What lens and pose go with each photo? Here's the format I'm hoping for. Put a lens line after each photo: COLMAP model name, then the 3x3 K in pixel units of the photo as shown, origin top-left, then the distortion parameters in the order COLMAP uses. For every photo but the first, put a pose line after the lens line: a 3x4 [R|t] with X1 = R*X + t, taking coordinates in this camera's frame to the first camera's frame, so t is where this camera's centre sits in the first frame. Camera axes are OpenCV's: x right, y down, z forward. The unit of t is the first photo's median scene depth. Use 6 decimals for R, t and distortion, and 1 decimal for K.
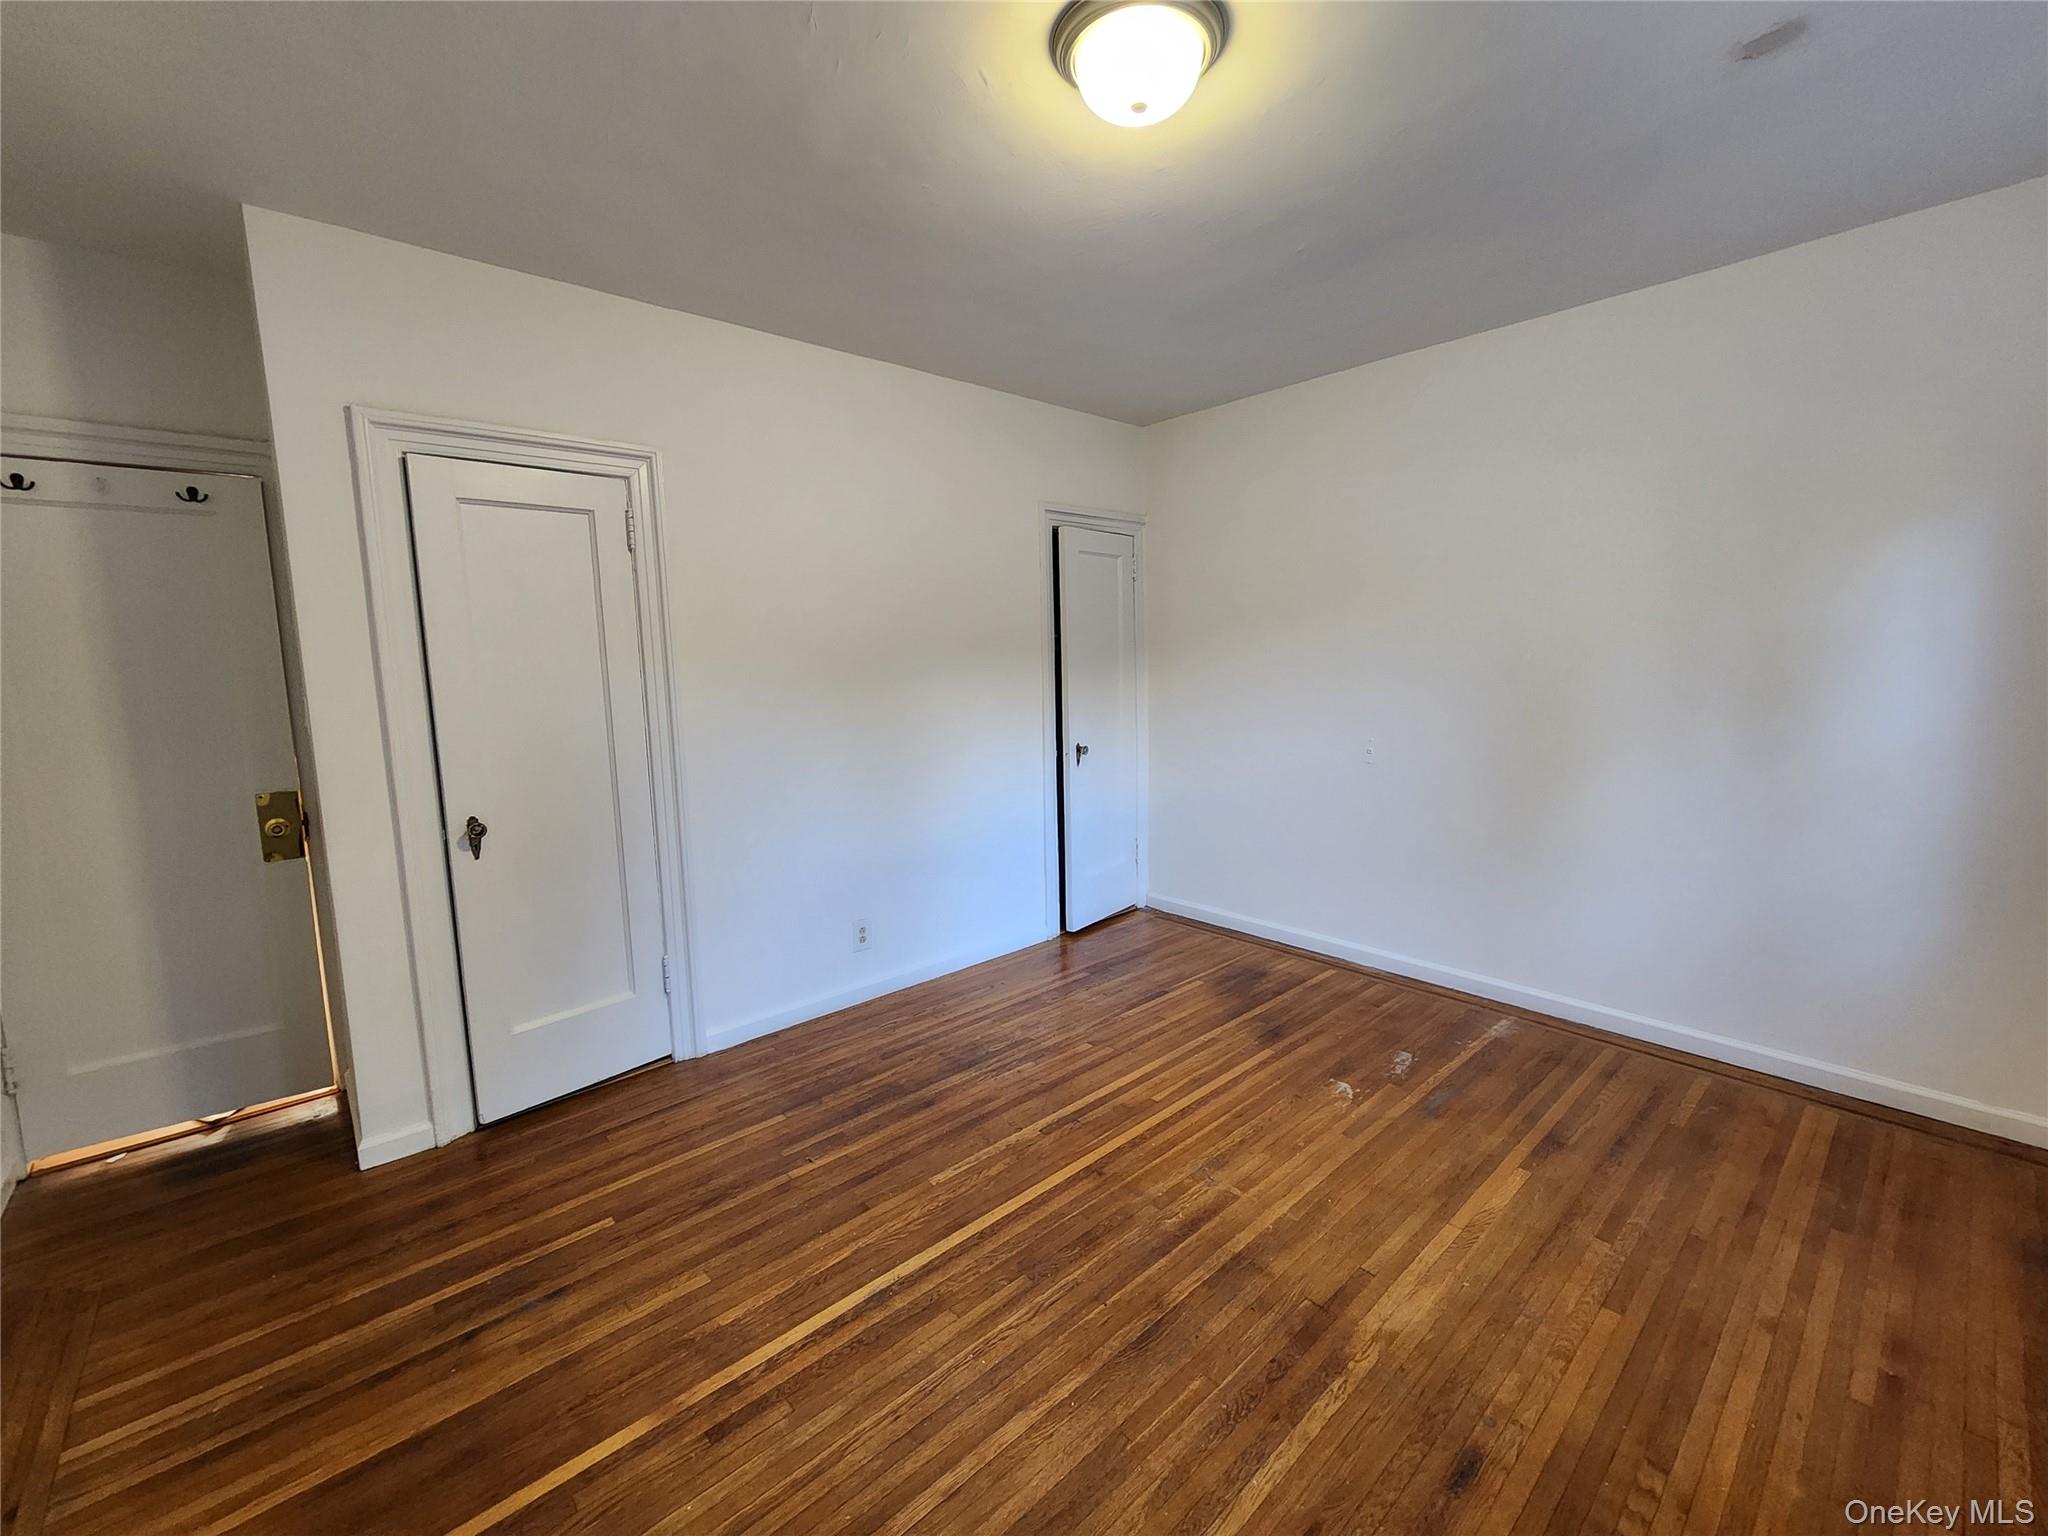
lens RADIAL K [[847.4, 0, 1040.4], [0, 847.4, 758.5], [0, 0, 1]] dist [0.002650, -0.000745]
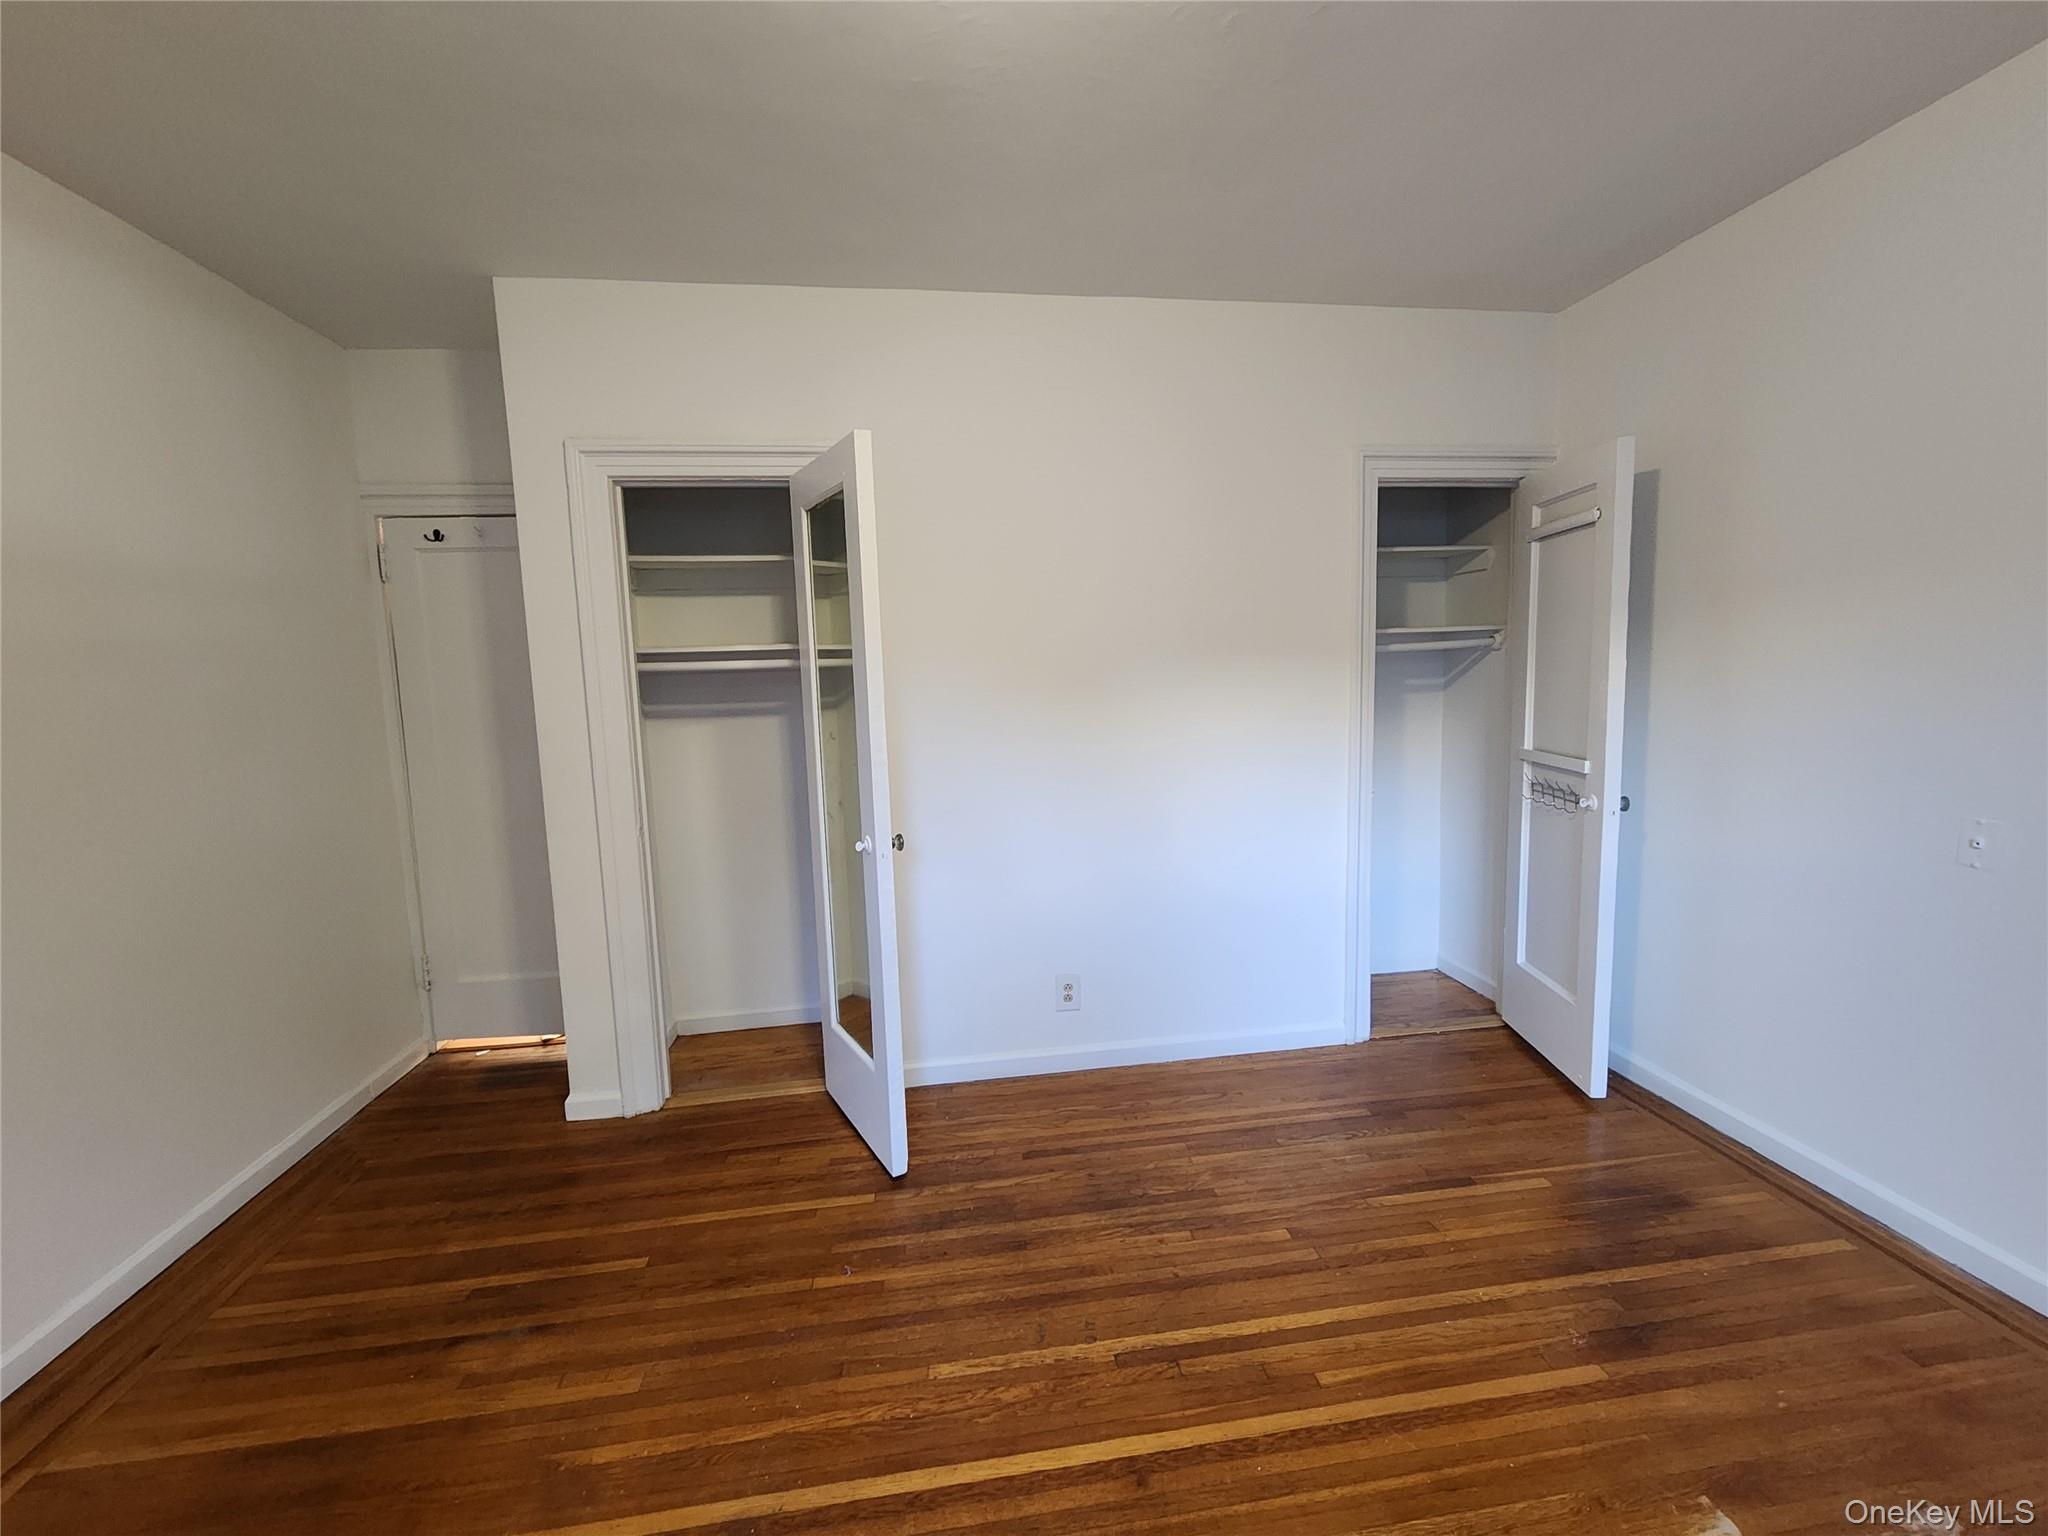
lens RADIAL K [[847.4, 0, 1026.5], [0, 847.4, 754.4], [0, 0, 1]] dist [0.002650, -0.000745]
pose [[0.824718, 0.056242, -0.562741, 0.296728], [-0.058891, 0.998174, 0.013454, -0.049600], [0.562470, 0.022045, 0.826524, 0.381953]]
